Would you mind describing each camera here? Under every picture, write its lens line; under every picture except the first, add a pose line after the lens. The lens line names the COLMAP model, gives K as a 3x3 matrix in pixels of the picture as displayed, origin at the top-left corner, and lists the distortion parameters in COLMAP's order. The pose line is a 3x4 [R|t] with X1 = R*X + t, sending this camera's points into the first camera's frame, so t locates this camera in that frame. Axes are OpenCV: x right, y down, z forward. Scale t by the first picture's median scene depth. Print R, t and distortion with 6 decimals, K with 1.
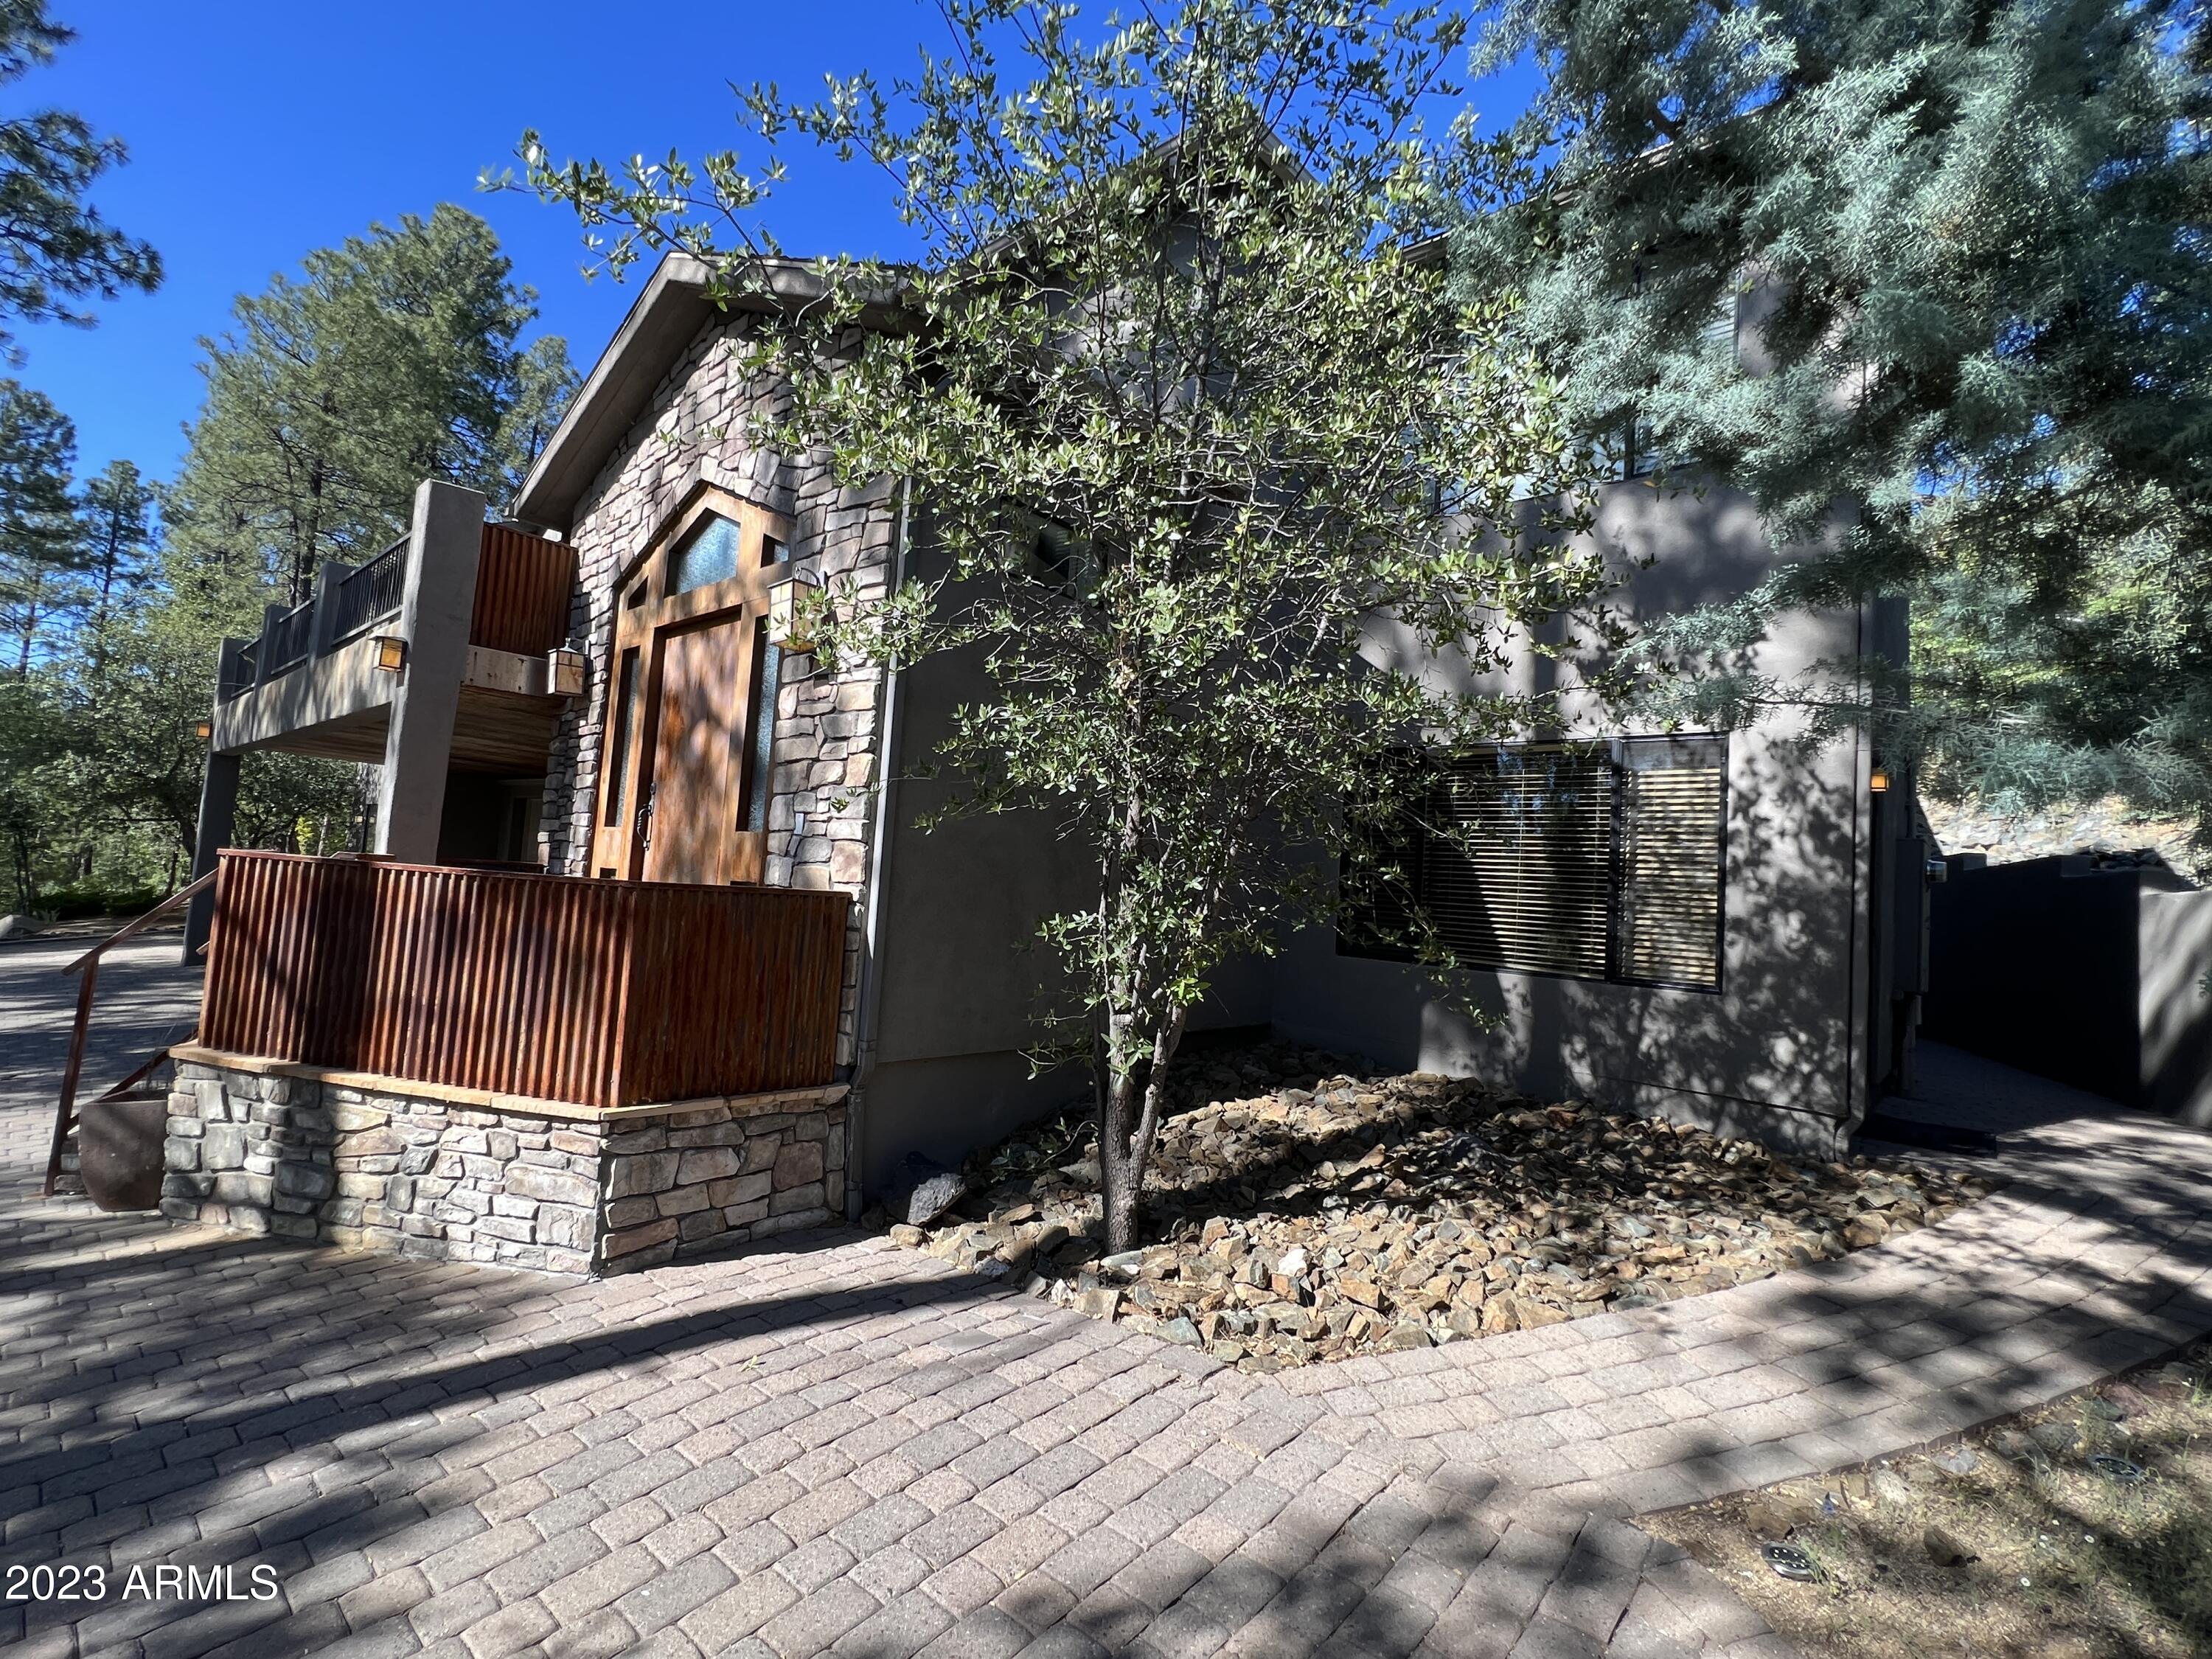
lens RADIAL K [[1013.3, 0, 1106.6], [0, 1013.3, 814.7], [0, 0, 1]] dist [0.000071, 0.000510]
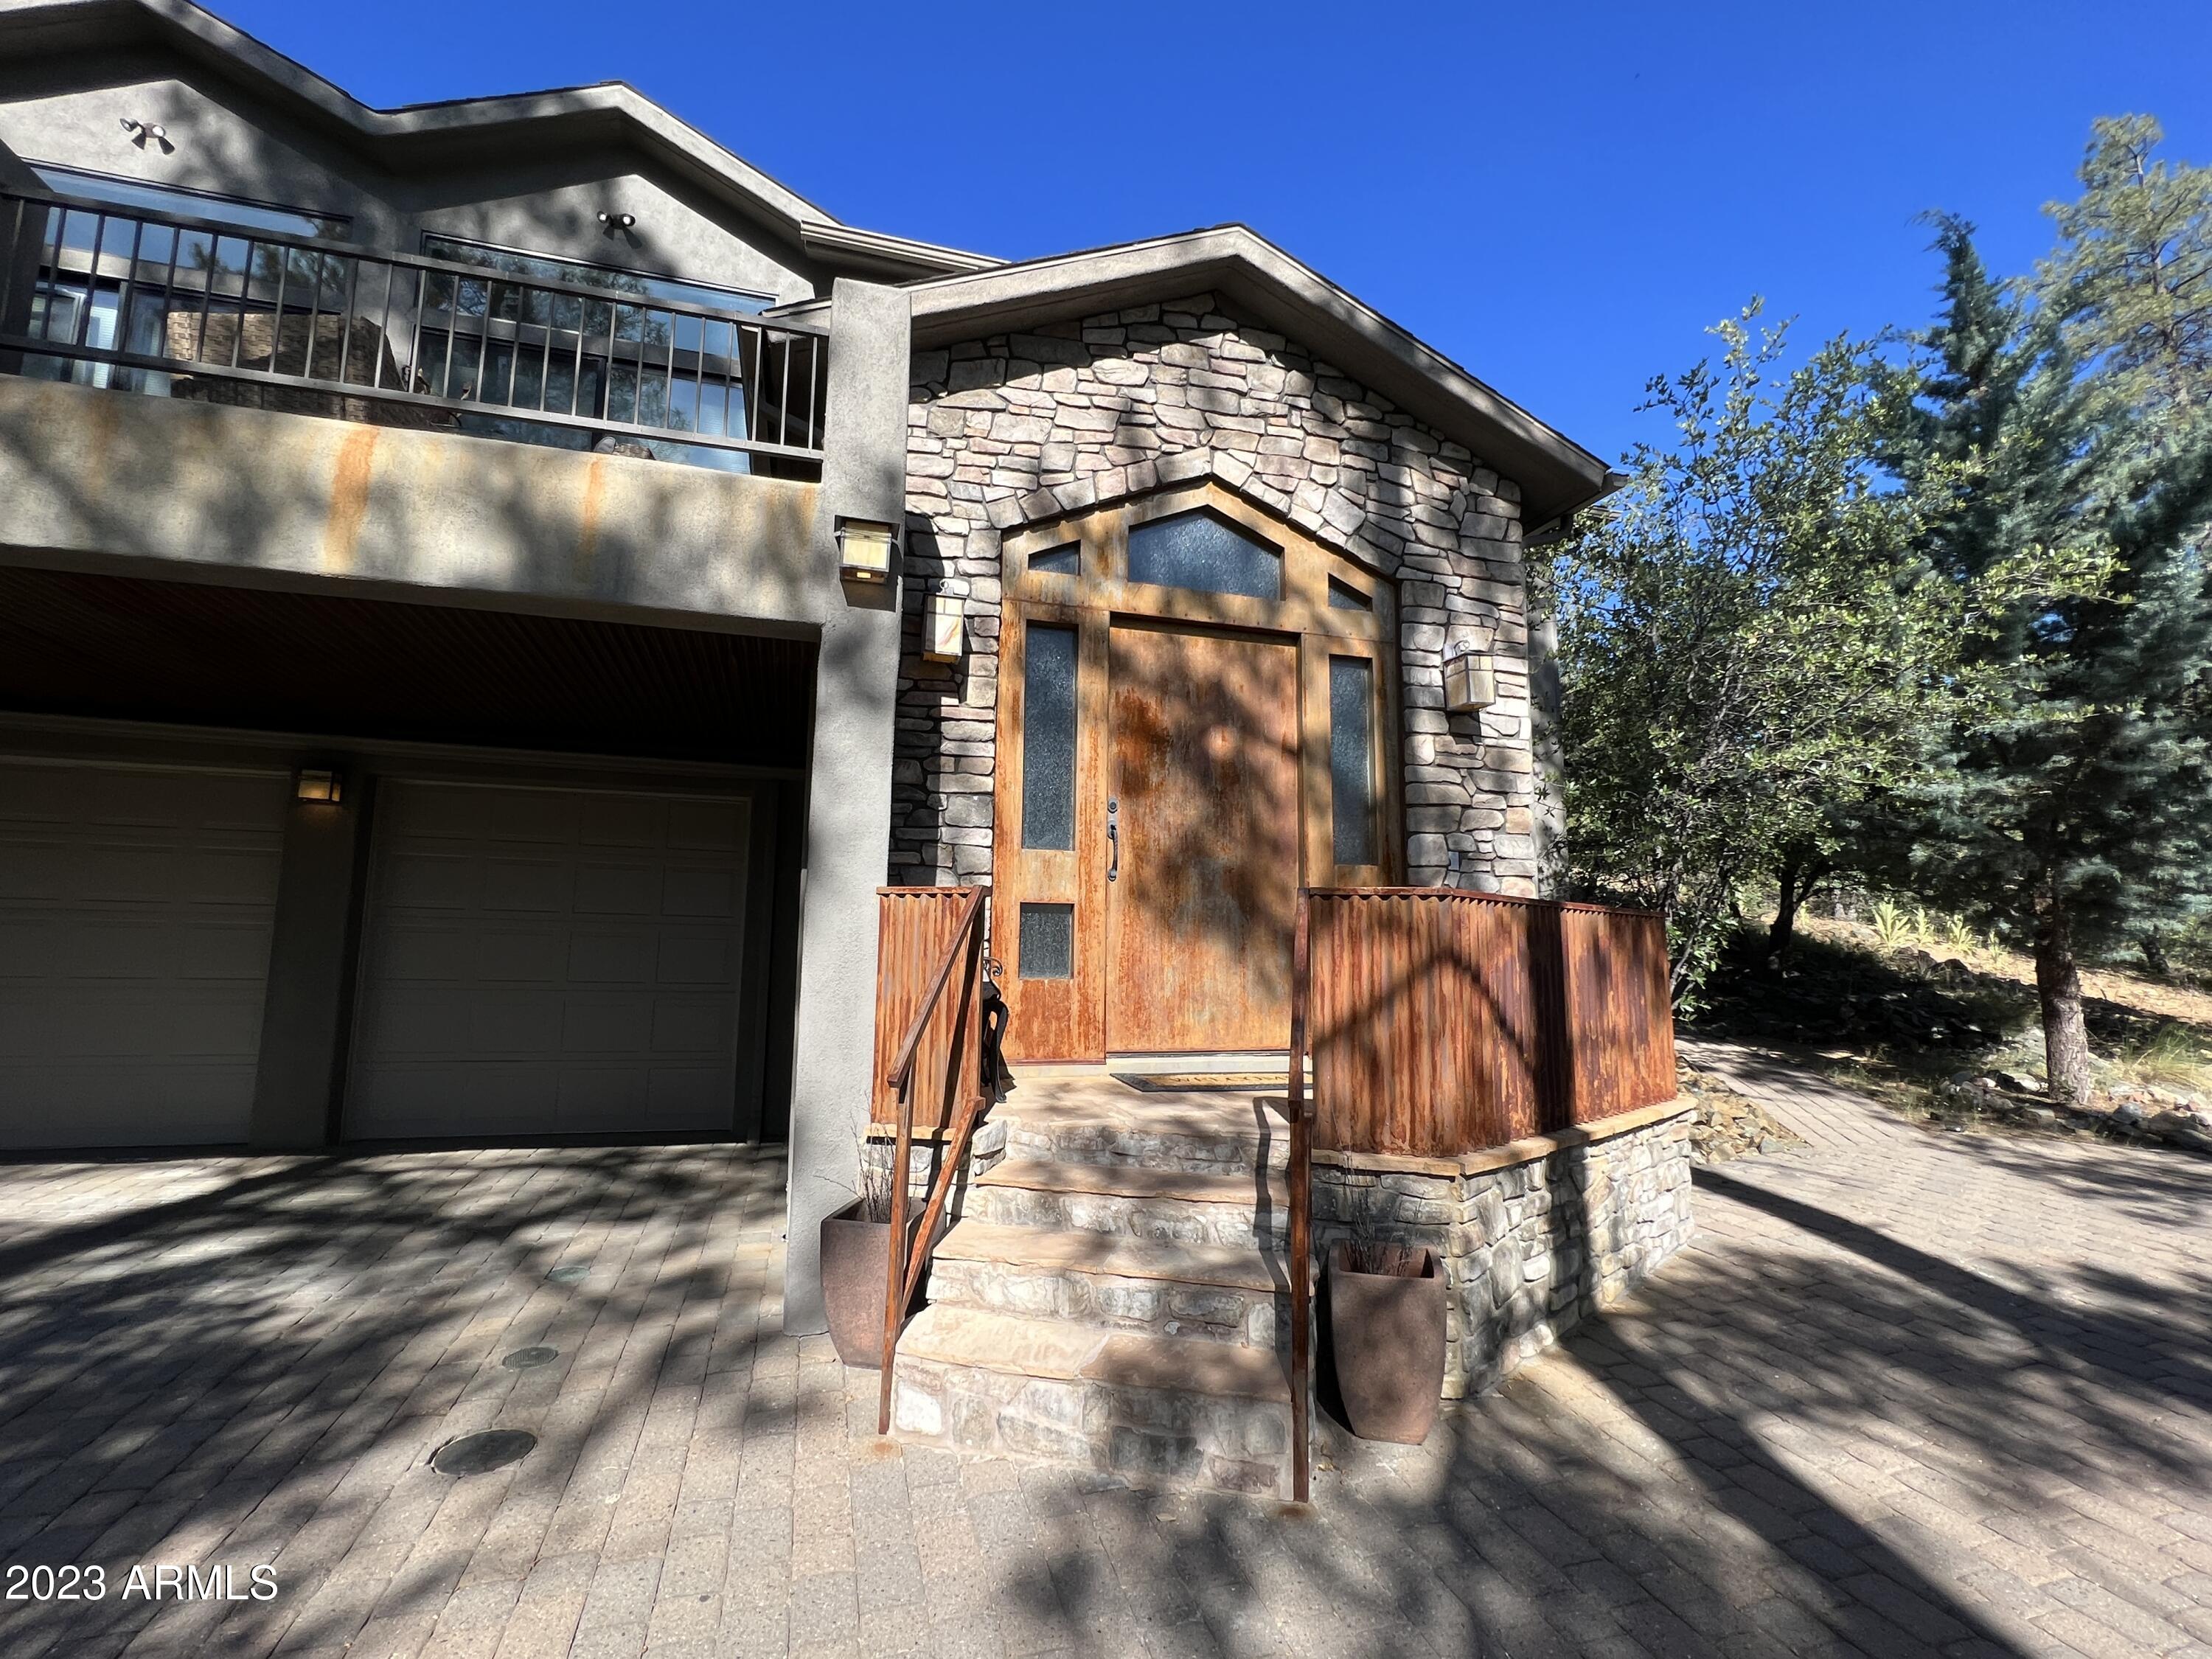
lens RADIAL K [[994.7, 0, 1106.0], [0, 994.7, 829.5], [0, 0, 1]] dist [-0.000994, -0.000219]
pose [[0.520905, 0.049715, 0.852166, -1.457691], [-0.038835, 0.998649, -0.034522, 0.027417], [-0.852731, -0.015111, 0.522132, 0.745315]]
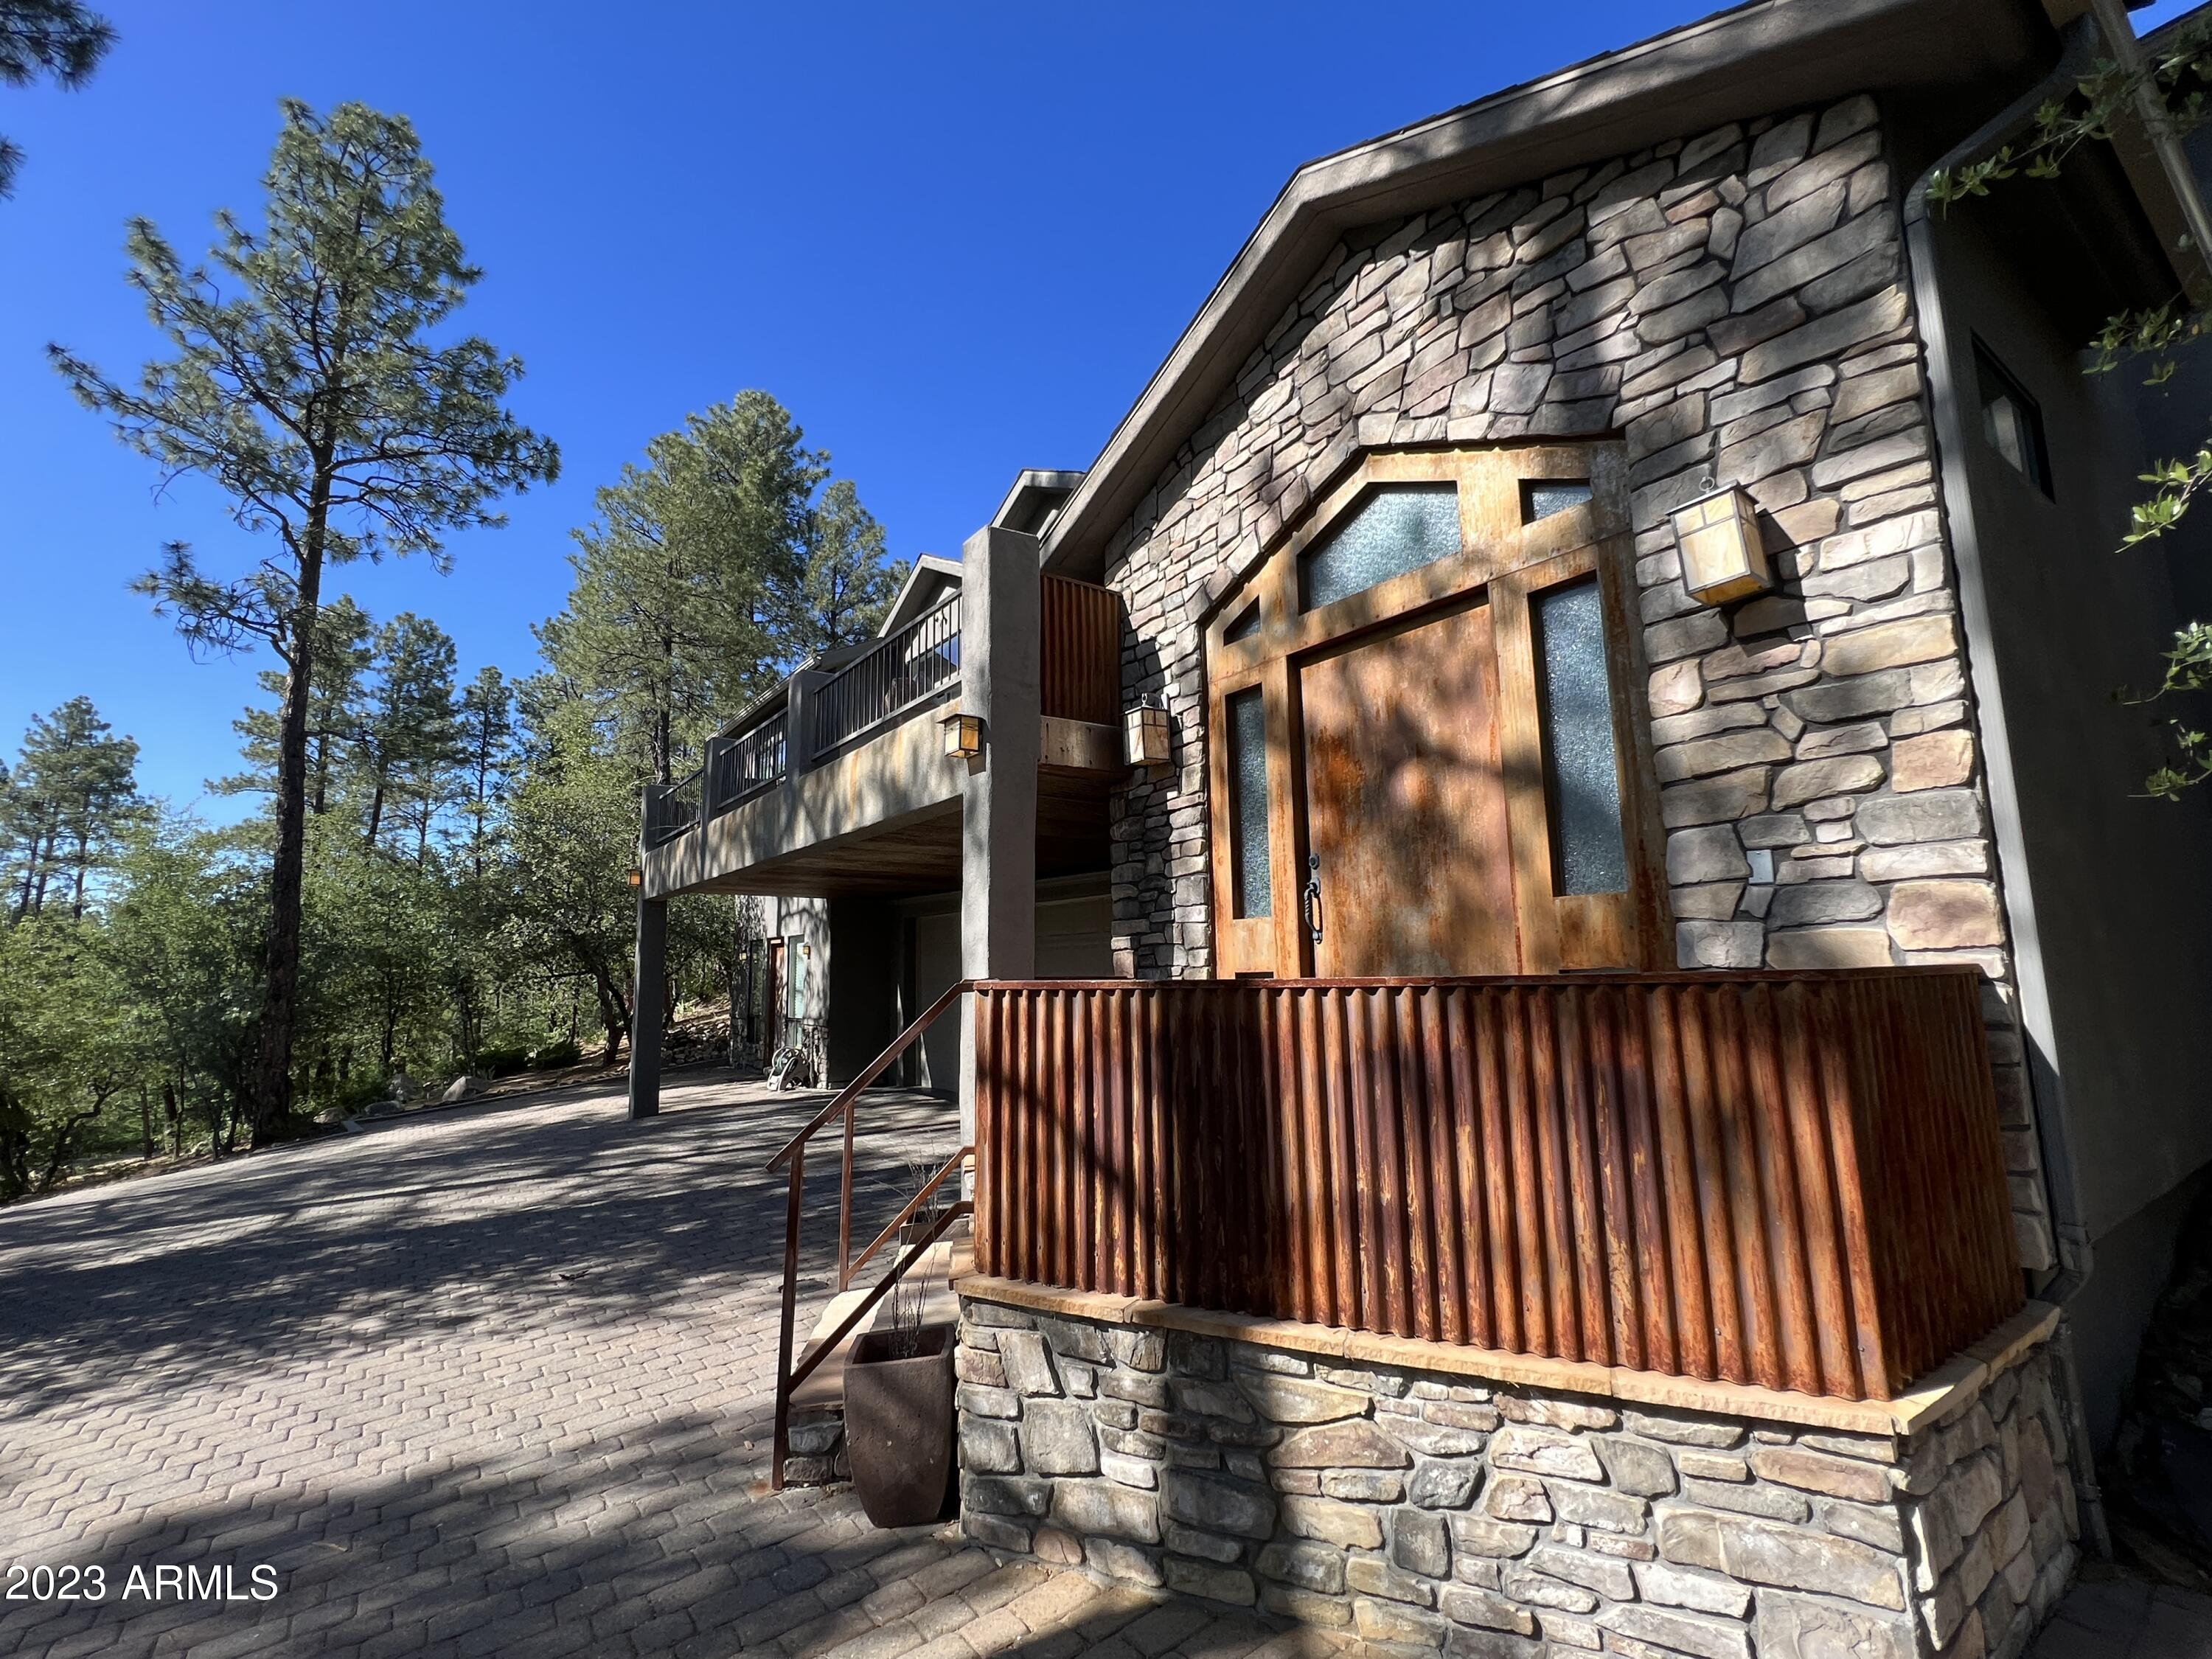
lens RADIAL K [[1003.4, 0, 1111.0], [0, 1003.4, 822.7], [0, 0, 1]] dist [-0.002660, -0.000206]
pose [[0.974085, -0.116819, -0.193678, -0.572211], [0.100927, 0.990813, -0.090015, -0.002915], [0.202414, 0.068135, 0.976927, 0.299247]]
